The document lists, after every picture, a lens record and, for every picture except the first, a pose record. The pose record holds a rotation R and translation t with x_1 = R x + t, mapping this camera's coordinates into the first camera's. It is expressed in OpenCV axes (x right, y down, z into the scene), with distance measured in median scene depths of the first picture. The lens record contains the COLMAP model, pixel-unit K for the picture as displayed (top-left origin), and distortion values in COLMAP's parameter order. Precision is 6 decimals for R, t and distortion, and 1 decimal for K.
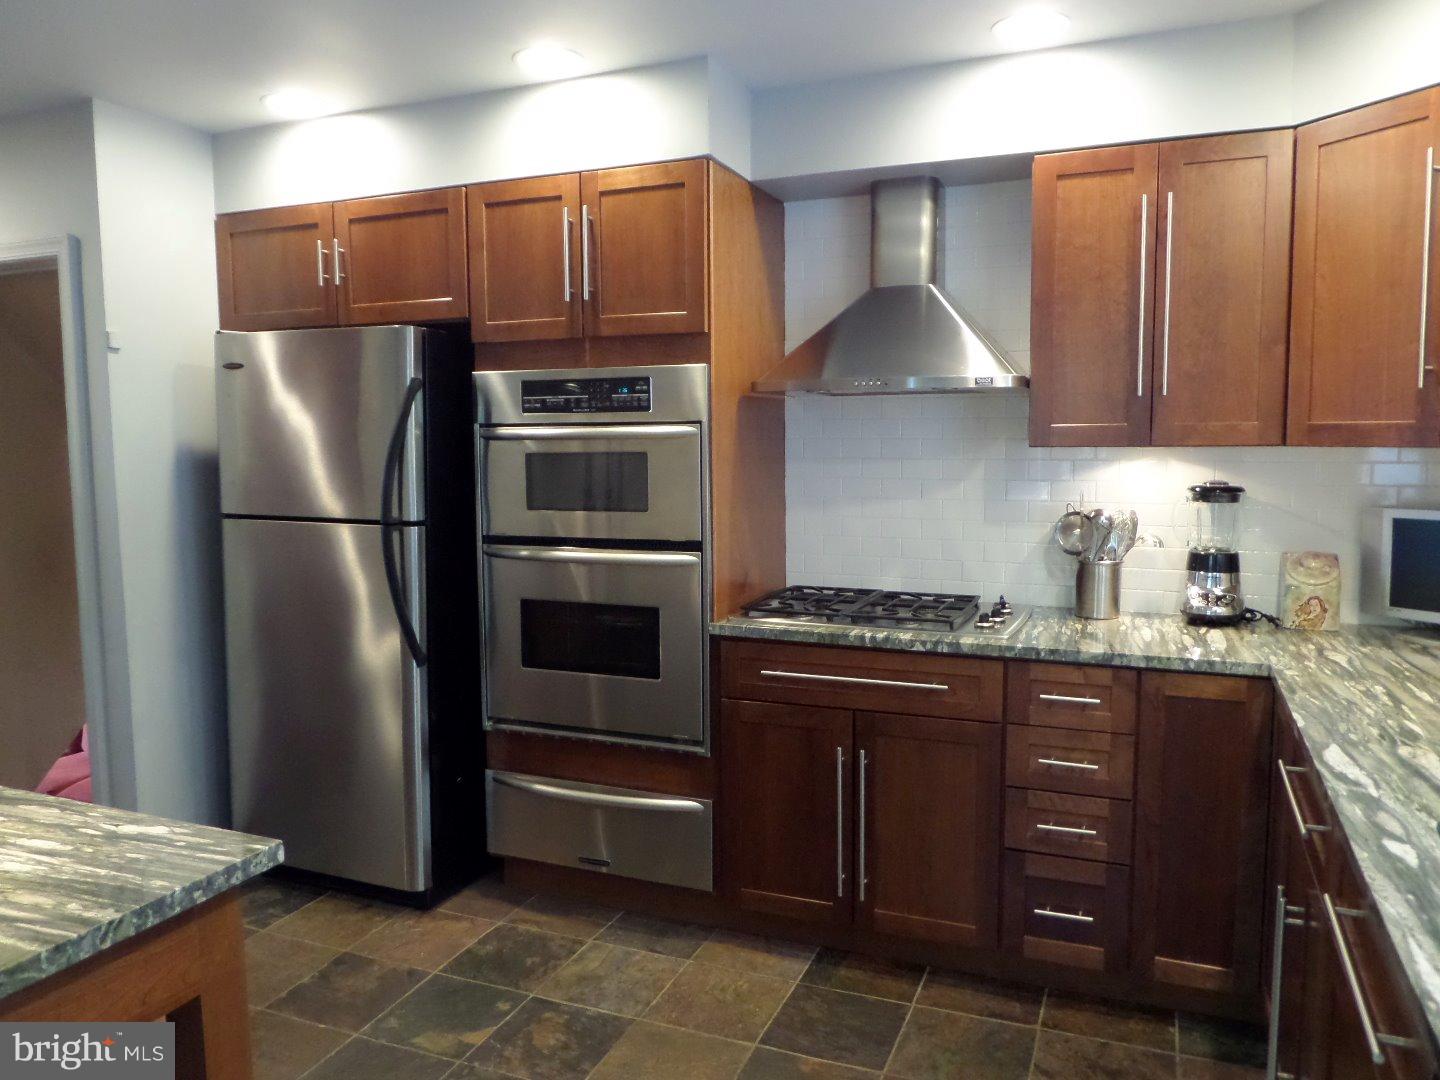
lens RADIAL K [[1058.8, 0, 718.3], [0, 1058.8, 537.5], [0, 0, 1]] dist [-0.005272, -0.015241]
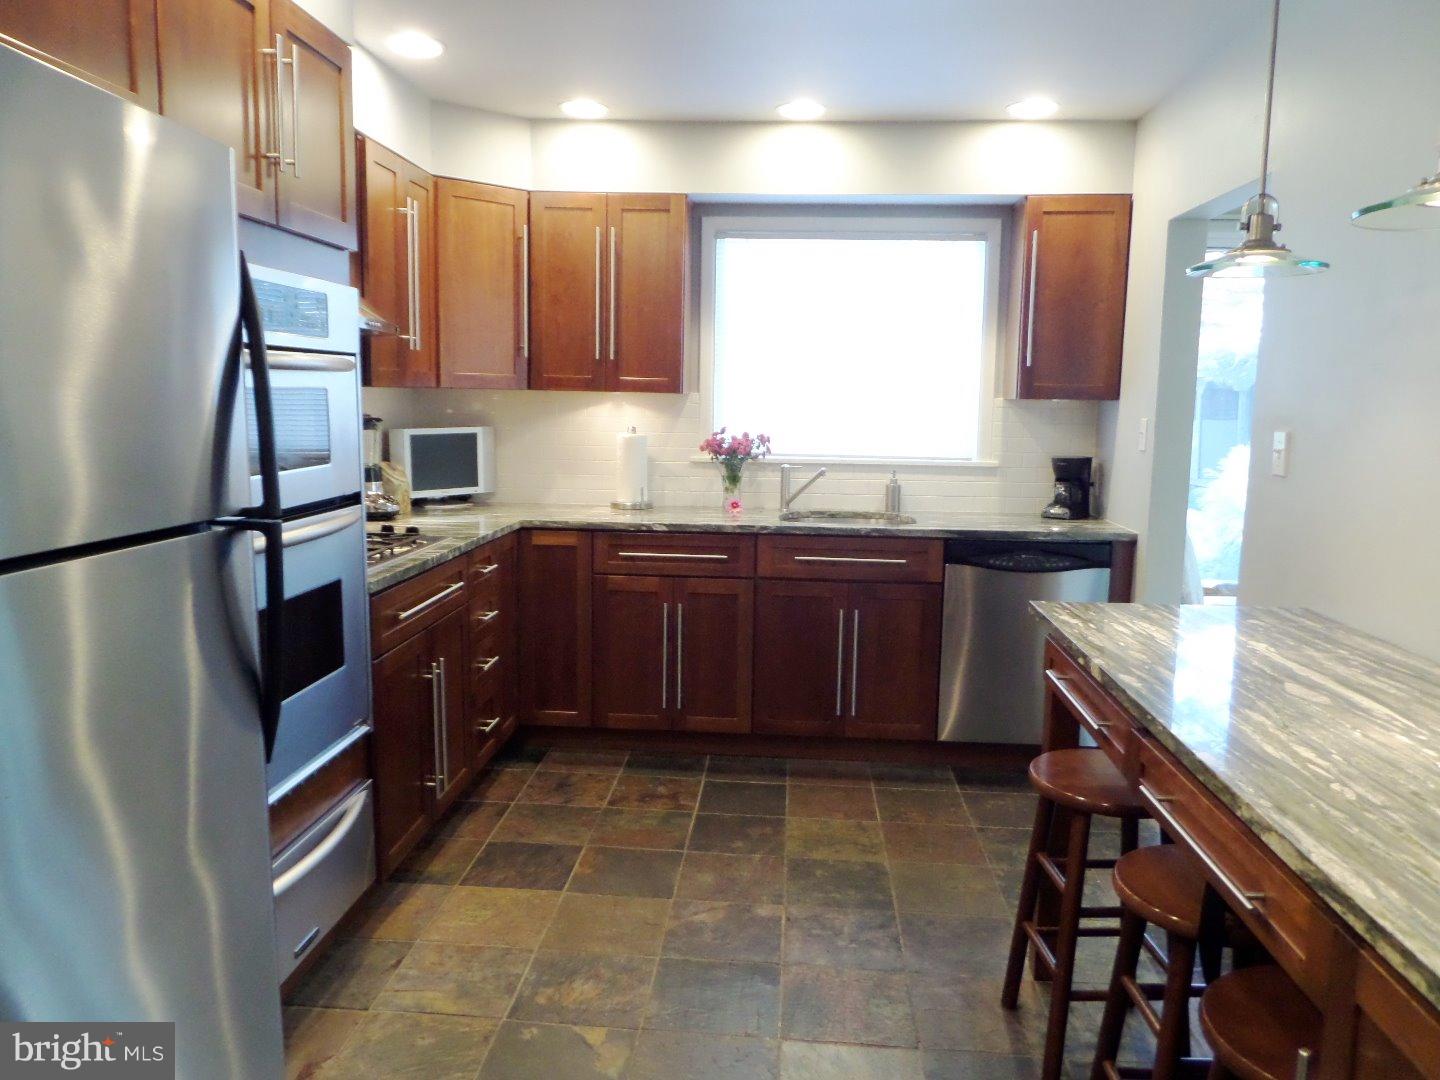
lens RADIAL K [[1055.4, 0, 720.0], [0, 1055.4, 540.0], [0, 0, 1]] dist [-0.009385, -0.011273]
pose [[-0.315849, -0.127166, 0.940249, -0.962913], [0.075701, 0.984441, 0.158573, -0.075030], [-0.945785, 0.121263, -0.301308, 1.014429]]
